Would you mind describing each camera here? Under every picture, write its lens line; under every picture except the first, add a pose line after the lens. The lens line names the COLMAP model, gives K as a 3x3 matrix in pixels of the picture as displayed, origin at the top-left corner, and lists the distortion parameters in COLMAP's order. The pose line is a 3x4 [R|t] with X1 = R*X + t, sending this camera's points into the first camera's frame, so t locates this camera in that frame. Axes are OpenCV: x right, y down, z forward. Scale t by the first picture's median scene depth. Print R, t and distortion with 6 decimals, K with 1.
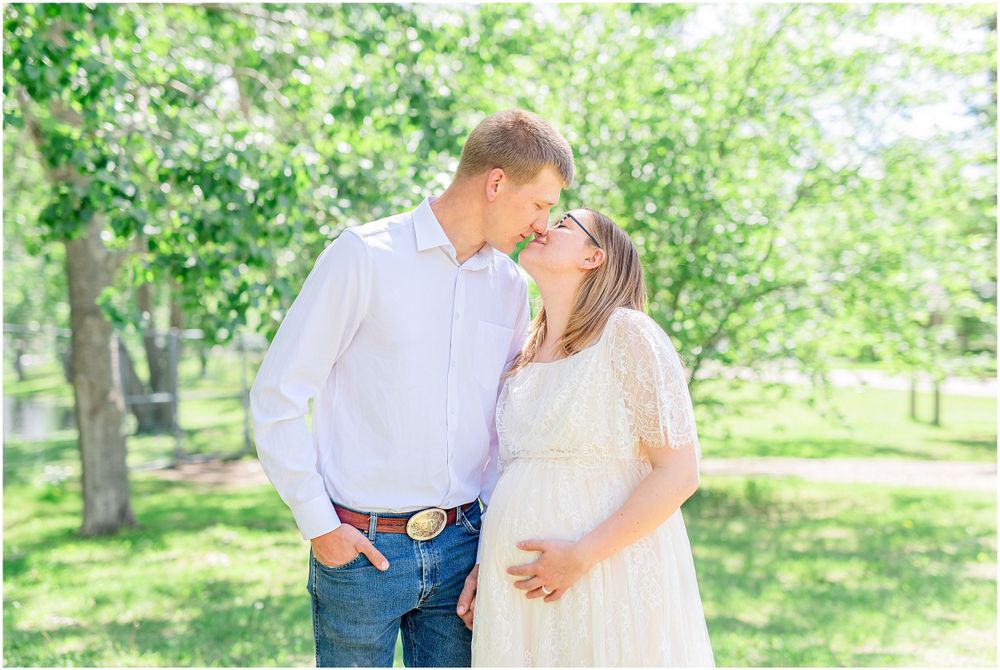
lens RADIAL K [[1444.4, 0, 495.4], [0, 1444.4, 327.8], [0, 0, 1]] dist [-0.018791, 0.000000]
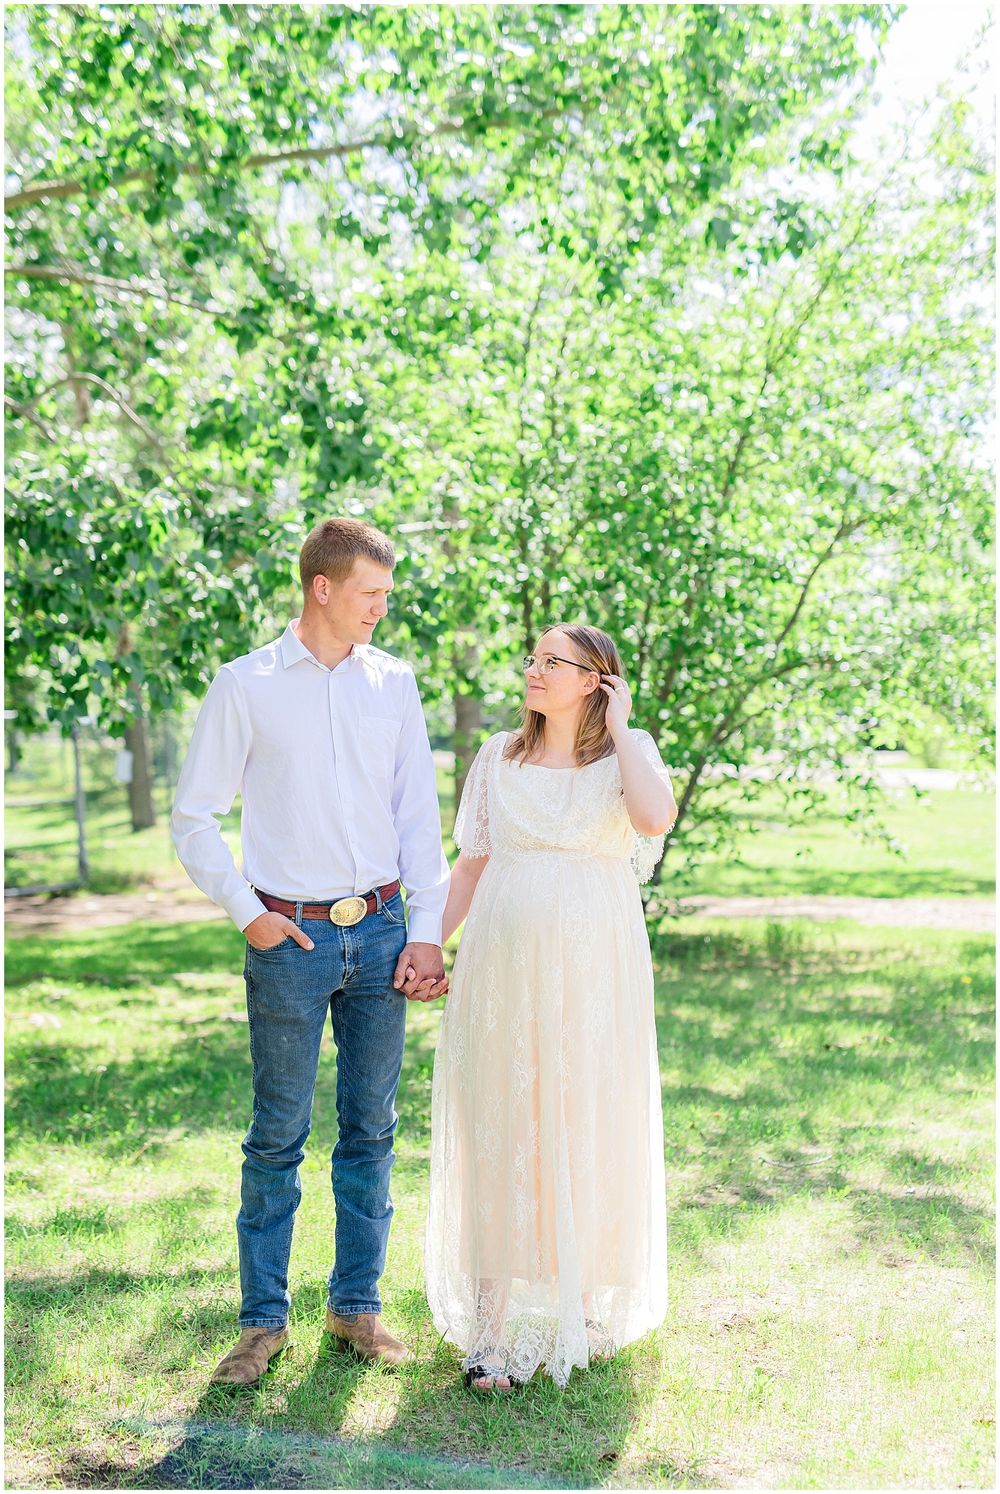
lens RADIAL K [[2157.9, 0, 509.3], [0, 2157.9, 759.6], [0, 0, 1]] dist [-0.018791, 0.000000]
pose [[0.999633, 0.005126, 0.026608, 0.021588], [-0.005816, 0.999647, 0.025915, -0.007928], [-0.026466, -0.026060, 0.999310, -0.145027]]
